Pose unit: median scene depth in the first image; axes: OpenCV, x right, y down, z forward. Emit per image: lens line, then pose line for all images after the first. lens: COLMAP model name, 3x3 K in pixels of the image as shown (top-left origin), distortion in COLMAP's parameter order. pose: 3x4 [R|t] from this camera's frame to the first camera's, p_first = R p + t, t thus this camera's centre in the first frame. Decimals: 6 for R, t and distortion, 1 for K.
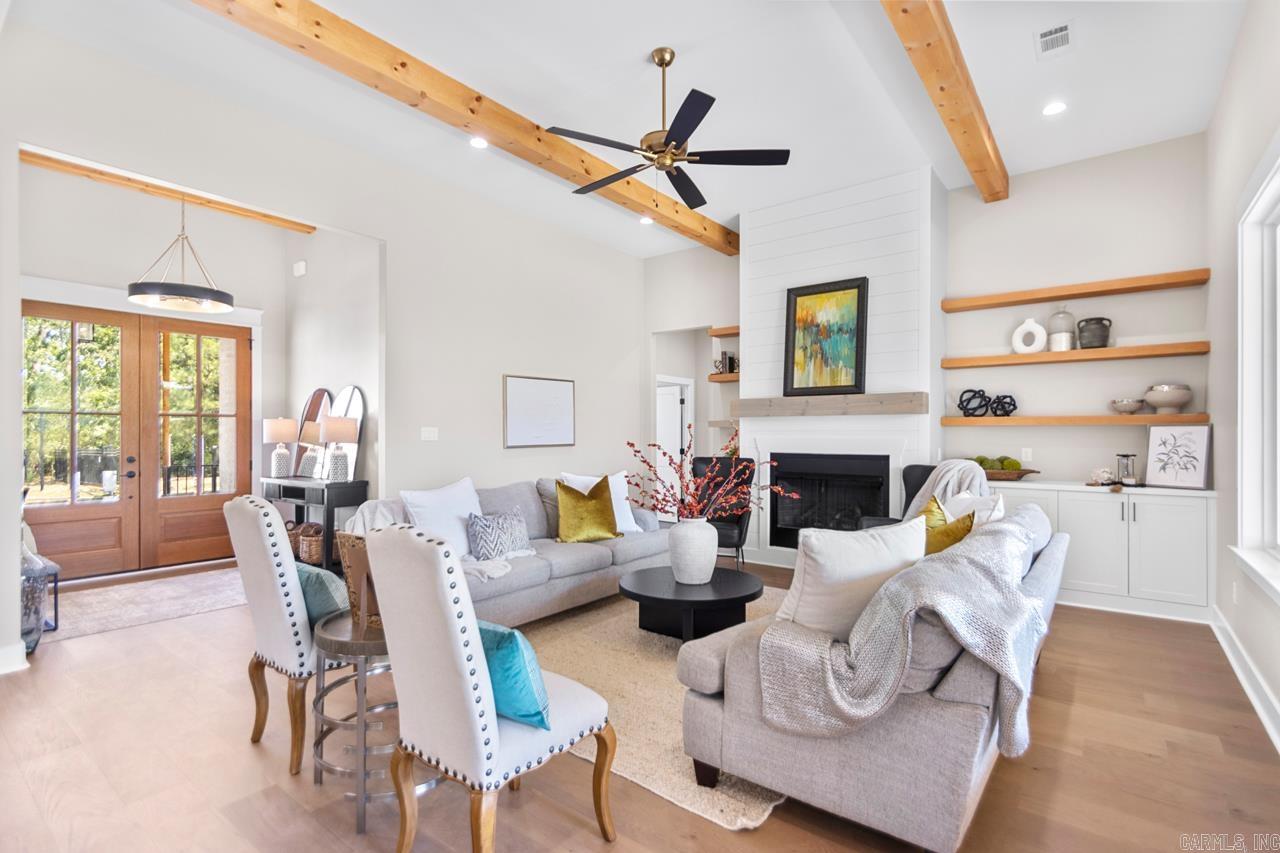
lens RADIAL K [[601.8, 0, 663.8], [0, 601.8, 435.9], [0, 0, 1]] dist [0.002612, -0.000010]
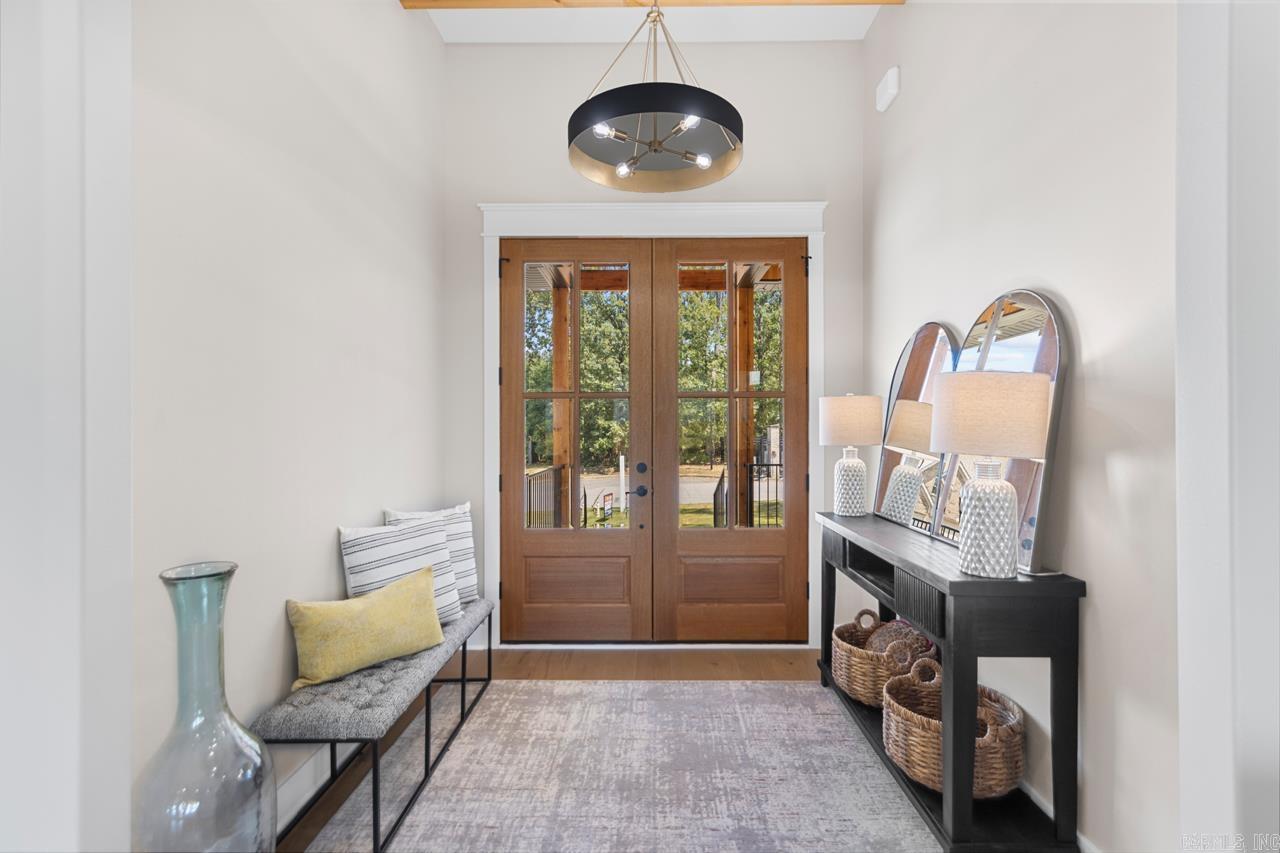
lens RADIAL K [[601.8, 0, 640.8], [0, 601.8, 428.5], [0, 0, 1]] dist [0.002612, -0.000010]
pose [[0.585314, 0.003044, -0.810801, -0.339523], [0.001519, 0.999987, 0.004850, -0.004605], [0.810805, -0.004070, 0.585302, 0.576945]]
